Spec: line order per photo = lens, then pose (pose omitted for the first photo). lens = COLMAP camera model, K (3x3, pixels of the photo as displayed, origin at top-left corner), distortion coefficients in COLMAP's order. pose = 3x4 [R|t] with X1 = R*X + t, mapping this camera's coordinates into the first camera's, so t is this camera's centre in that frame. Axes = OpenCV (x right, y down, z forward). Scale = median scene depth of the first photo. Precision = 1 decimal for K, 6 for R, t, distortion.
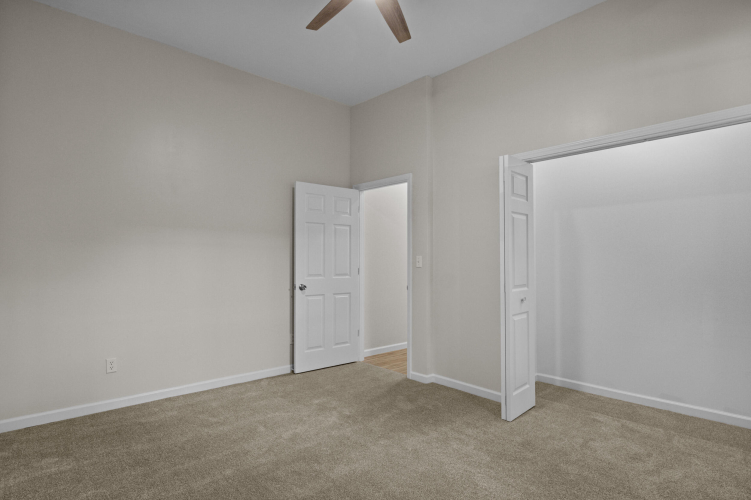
lens RADIAL K [[373.2, 0, 381.4], [0, 373.2, 255.0], [0, 0, 1]] dist [-0.005036, -0.000888]
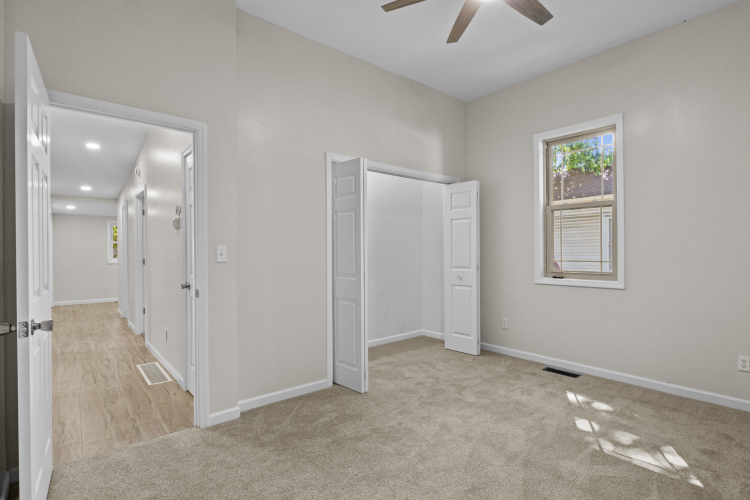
lens RADIAL K [[372.7, 0, 380.9], [0, 372.7, 255.0], [0, 0, 1]] dist [-0.005036, -0.000888]
pose [[0.061971, -0.008317, 0.998043, -0.777121], [-0.010199, 0.999908, 0.008966, 0.013665], [-0.998026, -0.010735, 0.061880, 0.869012]]
